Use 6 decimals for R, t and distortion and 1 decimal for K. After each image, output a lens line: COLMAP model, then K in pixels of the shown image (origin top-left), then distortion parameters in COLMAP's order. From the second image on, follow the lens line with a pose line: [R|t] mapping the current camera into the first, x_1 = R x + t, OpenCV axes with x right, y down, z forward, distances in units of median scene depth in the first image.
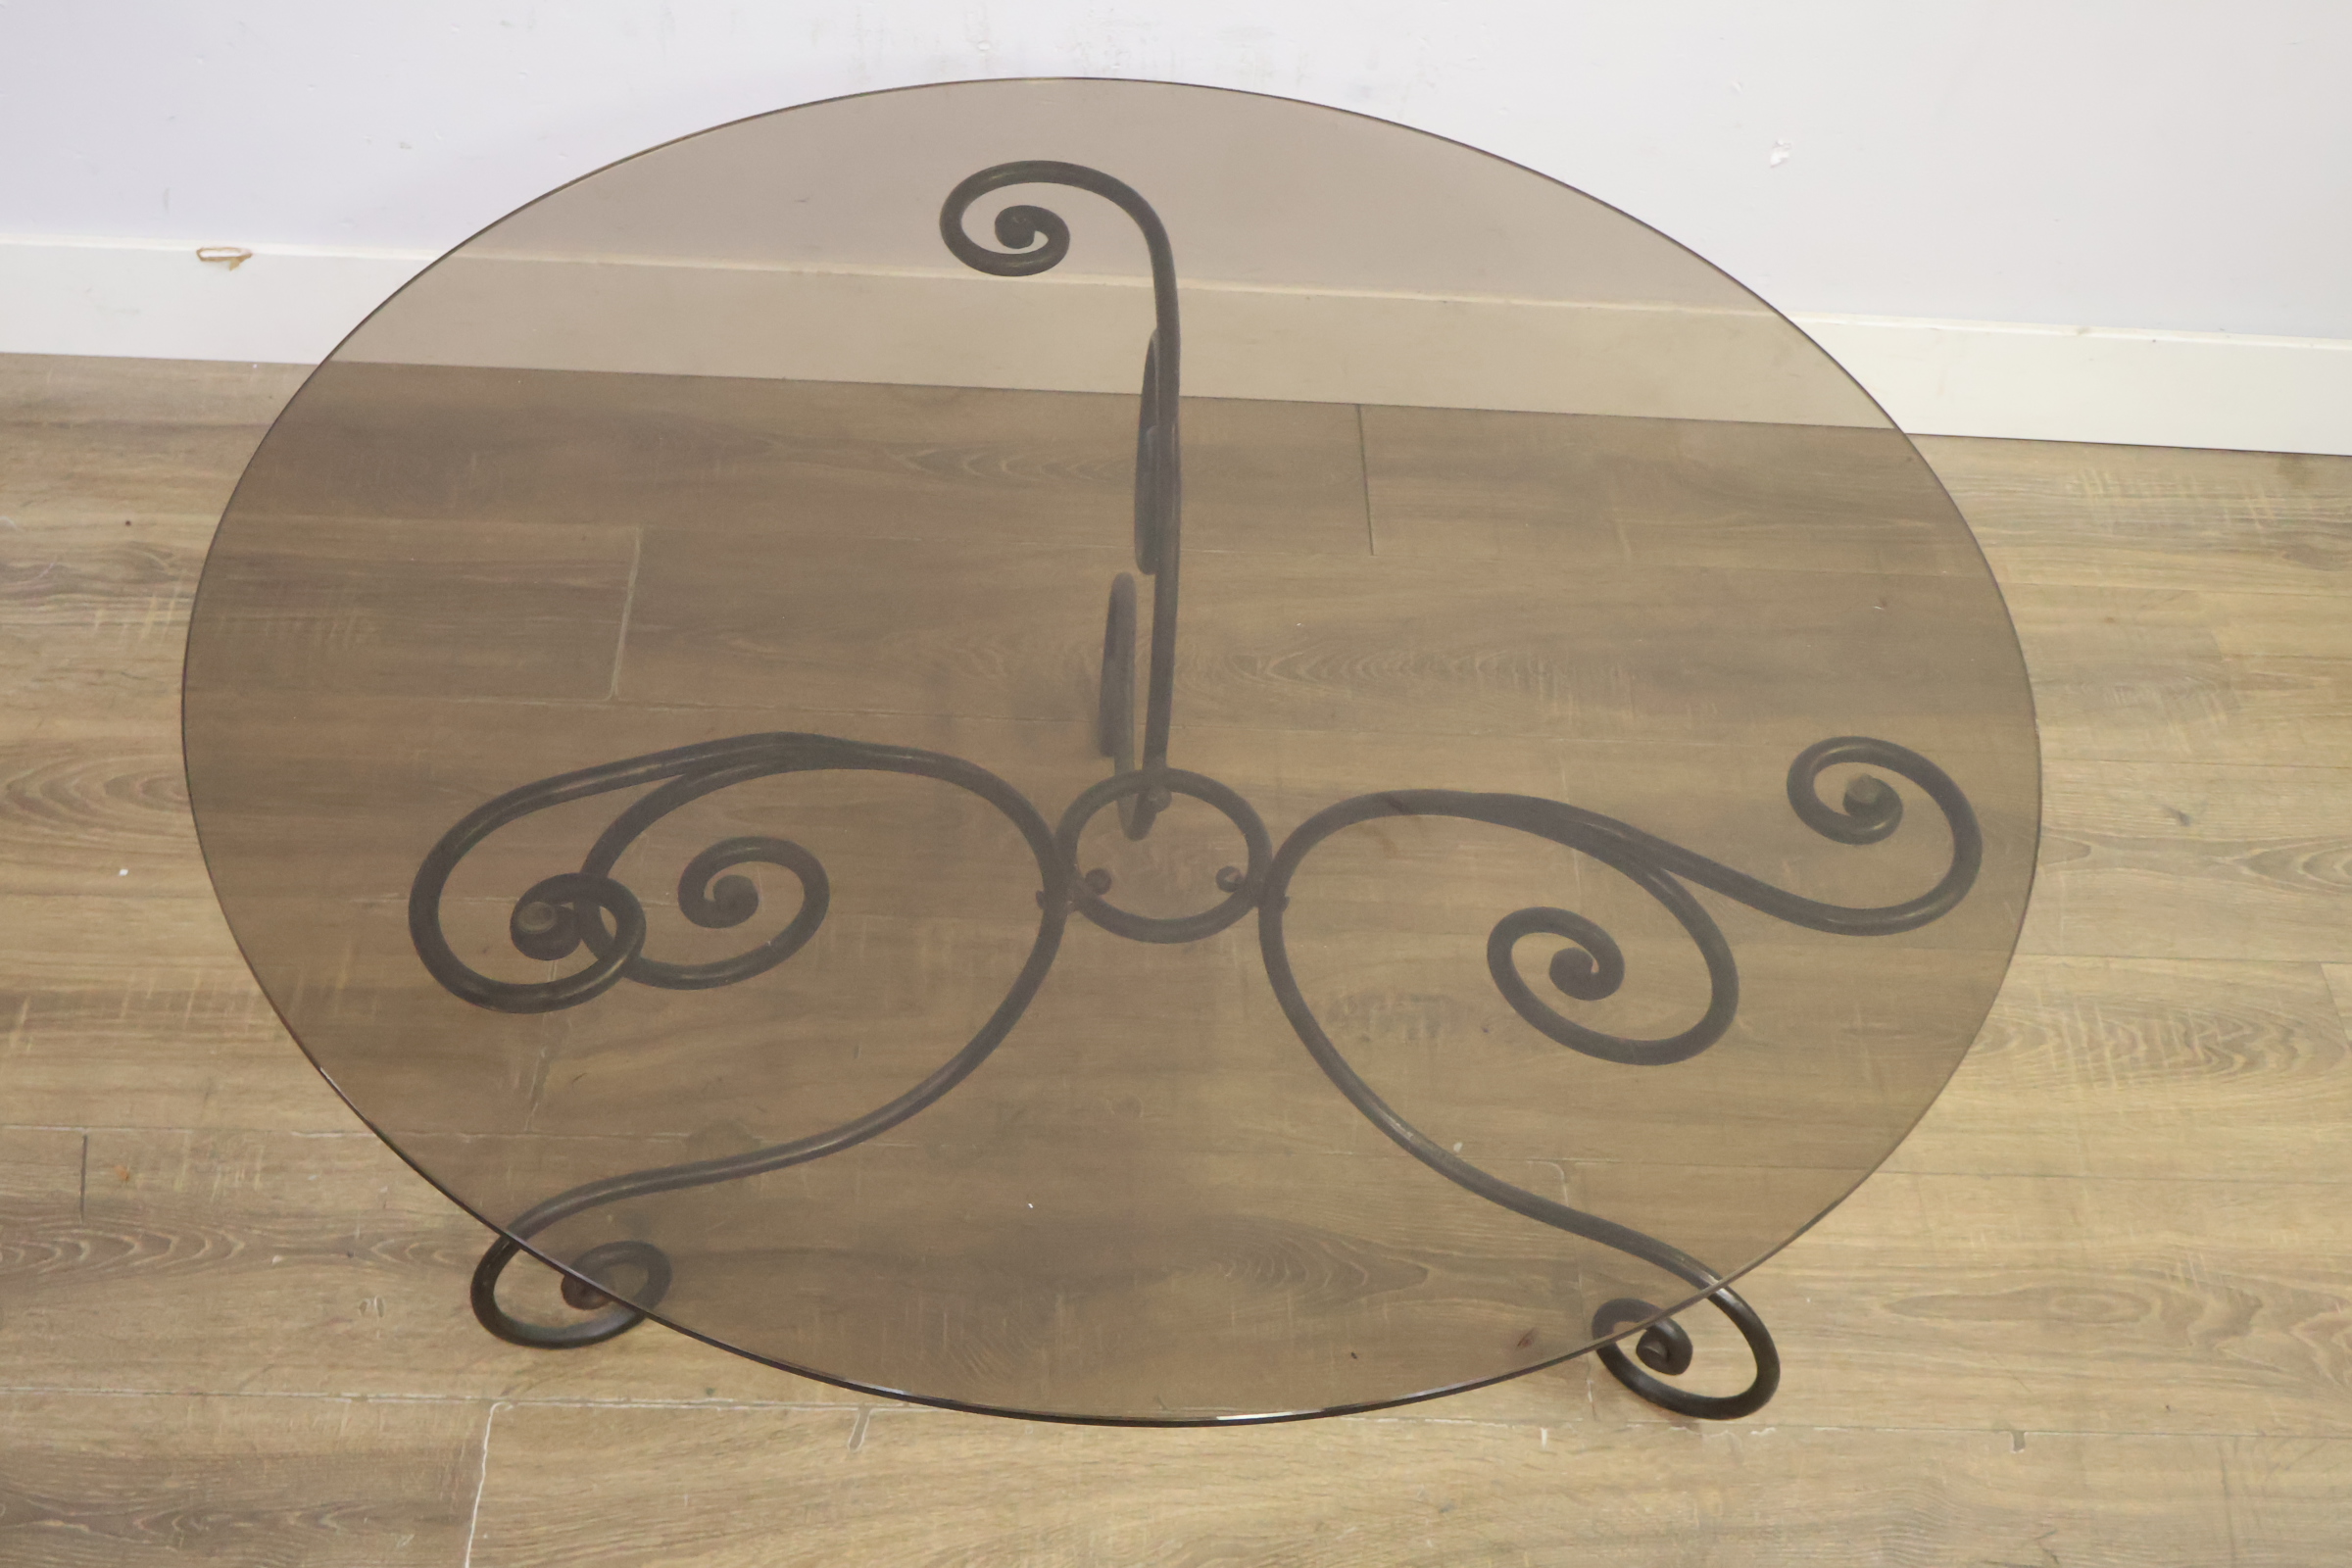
lens RADIAL K [[2800.6, 0, 1170.8], [0, 2800.6, 803.0], [0, 0, 1]] dist [-0.003785, 0.000000]
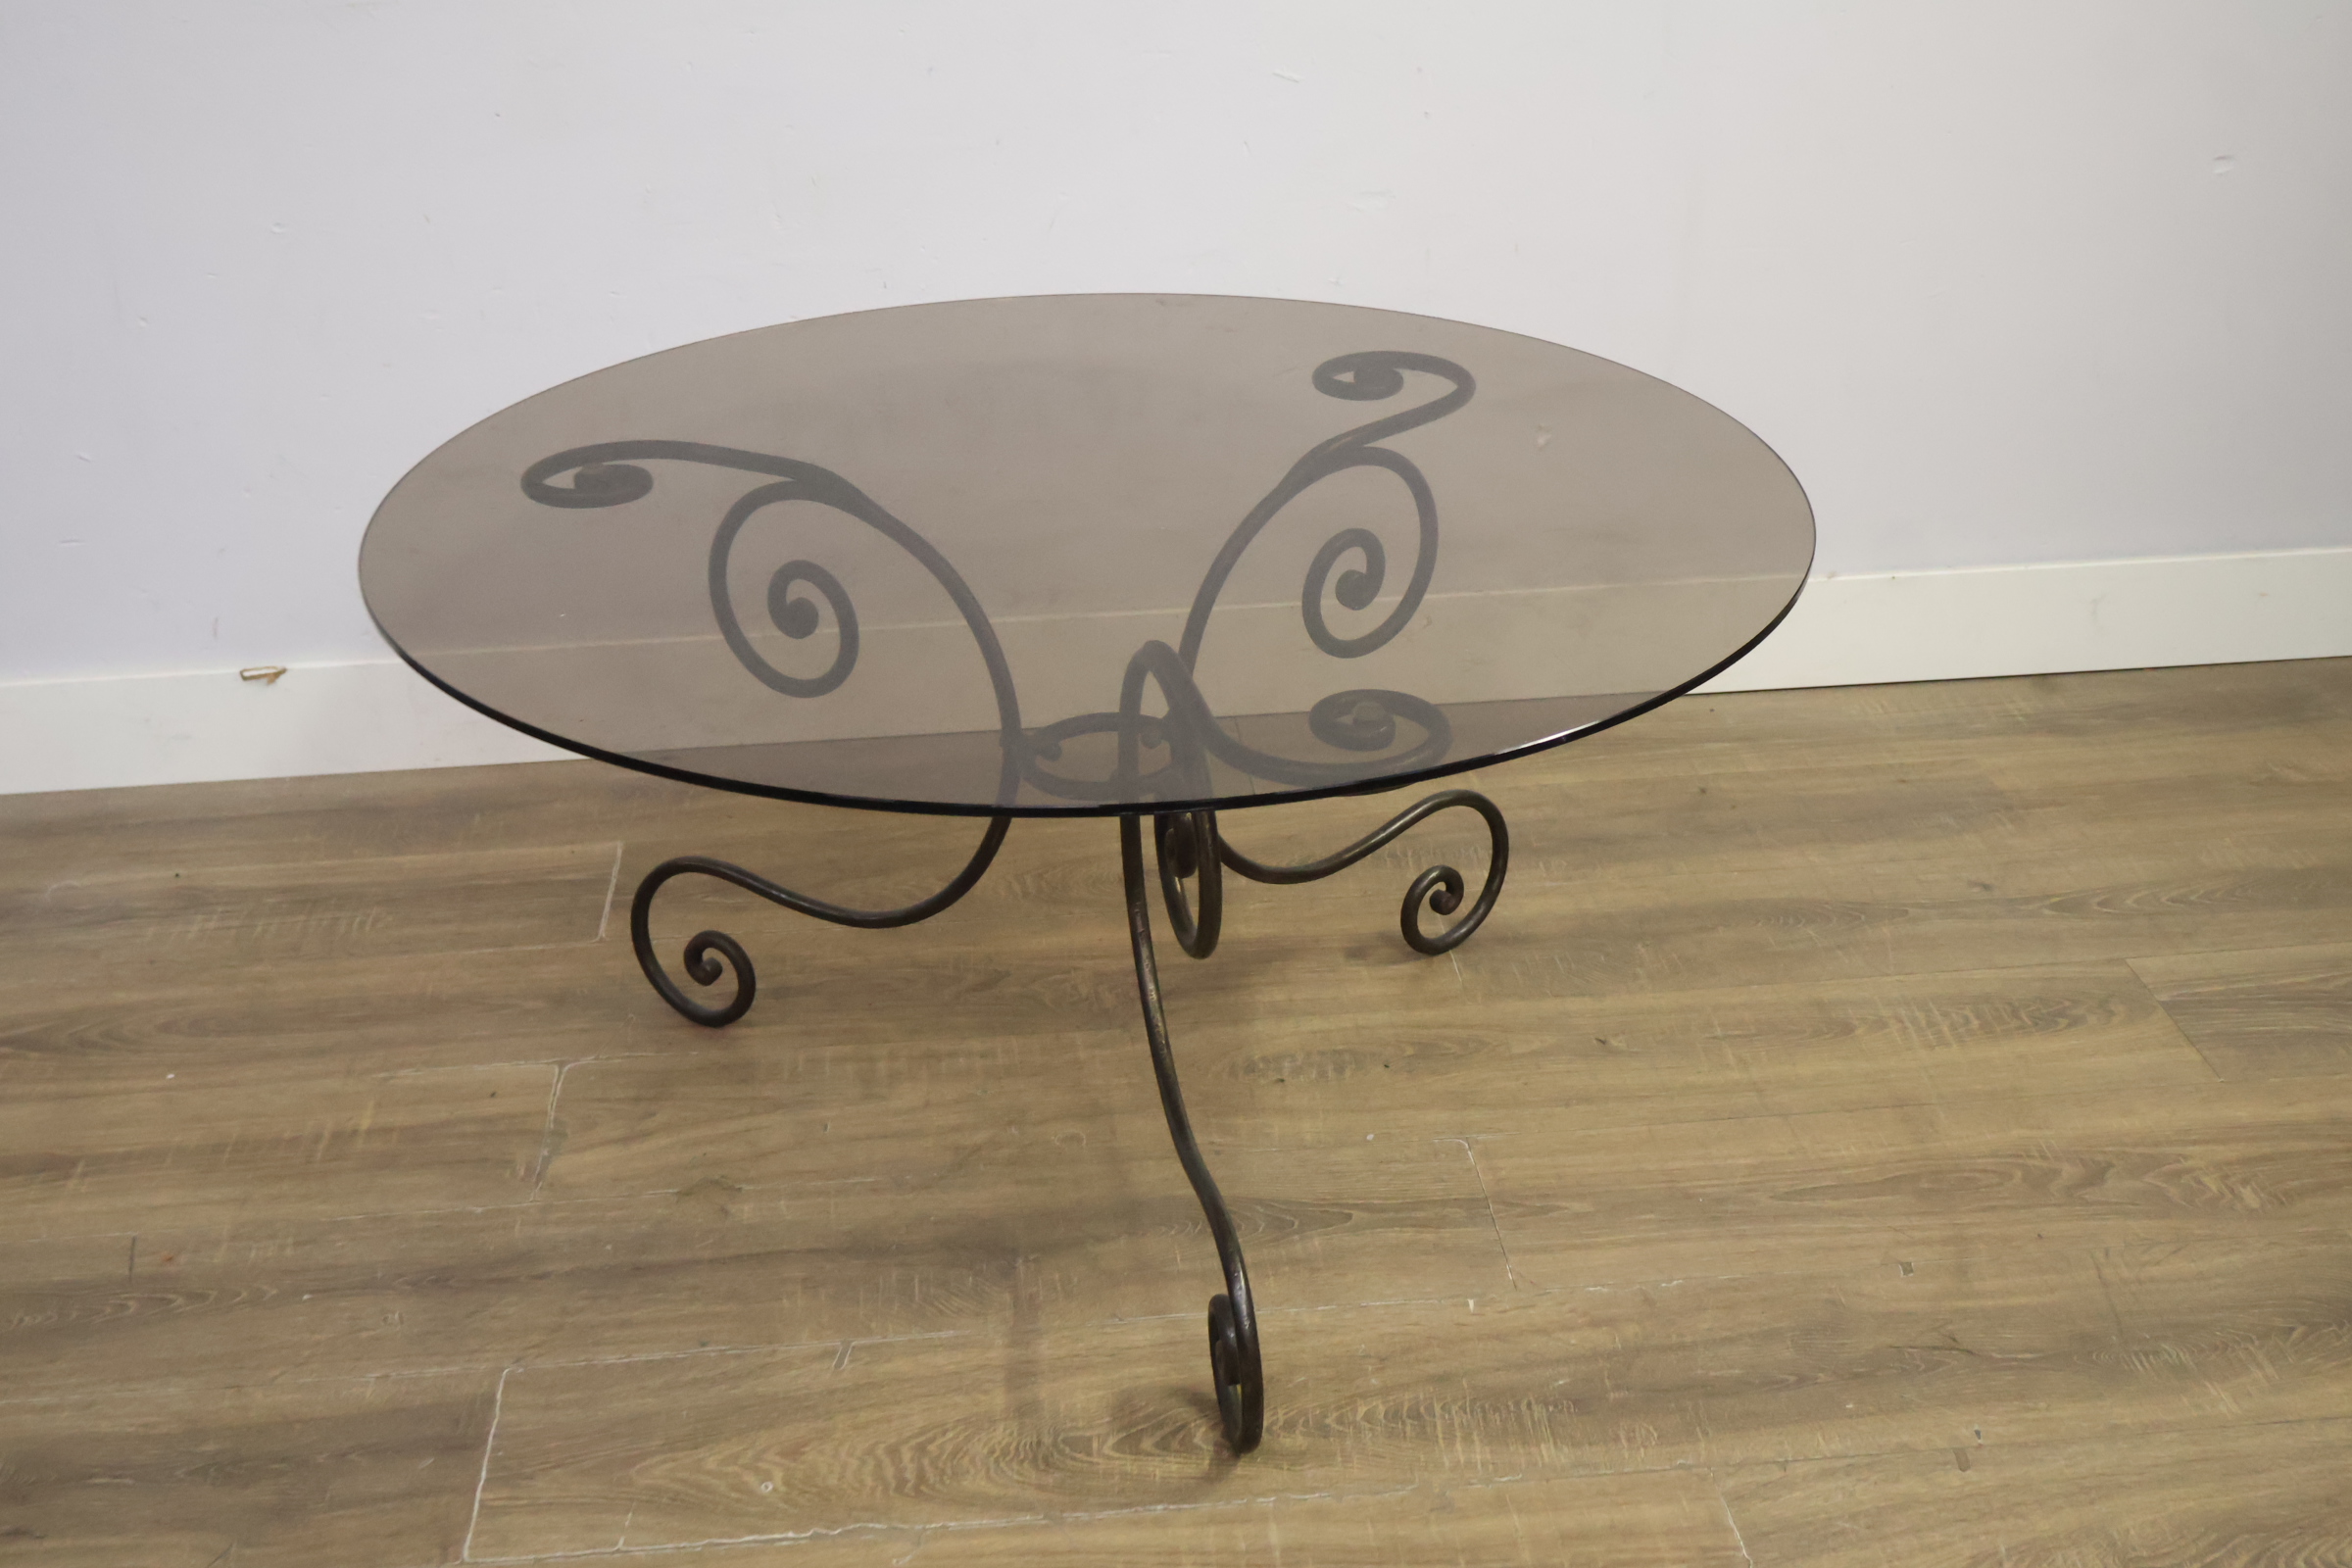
lens RADIAL K [[2800.6, 0, 1175.4], [0, 2800.6, 790.9], [0, 0, 1]] dist [-0.003785, 0.000000]
pose [[0.993039, -0.115771, 0.021695, 0.018161], [0.115049, 0.913894, -0.389308, 0.440039], [0.025244, 0.389094, 0.920852, -0.079423]]
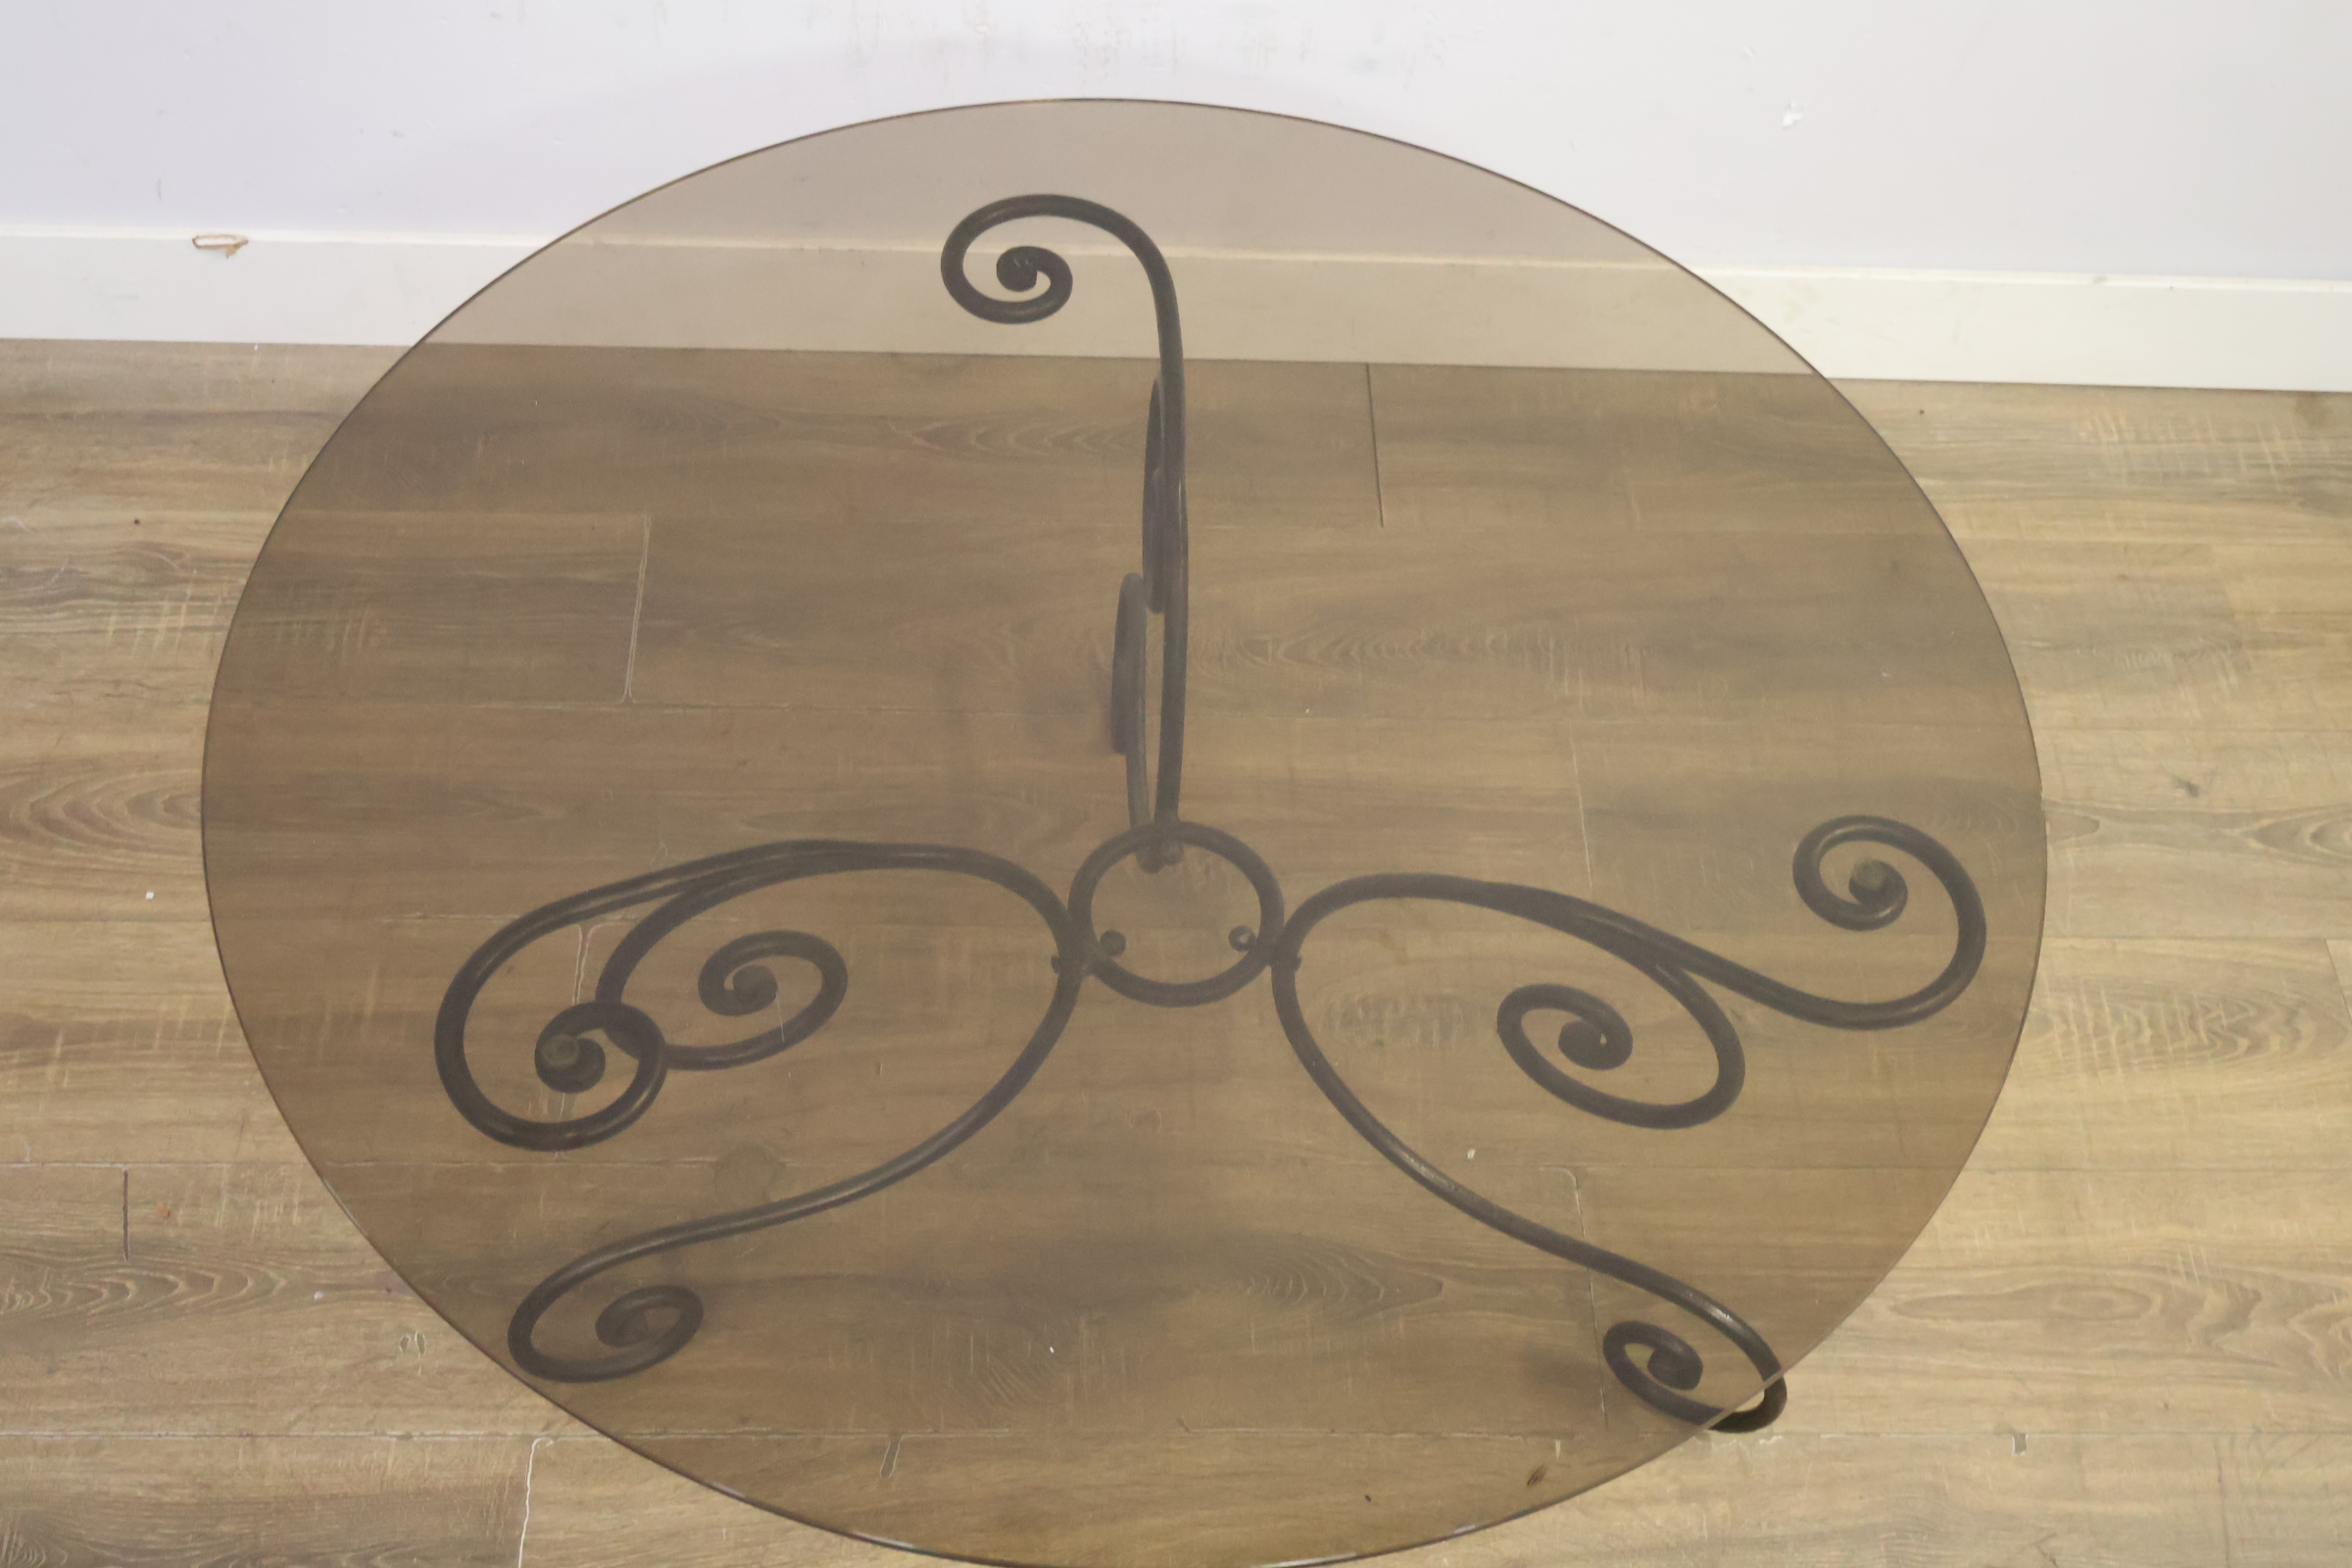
lens RADIAL K [[2800.6, 0, 1176.9], [0, 2800.6, 792.4], [0, 0, 1]] dist [-0.003785, 0.000000]
pose [[0.999853, -0.016282, -0.005409, 0.003163], [0.016692, 0.996042, 0.087303, -0.102555], [0.003966, -0.087380, 0.996167, -0.002735]]
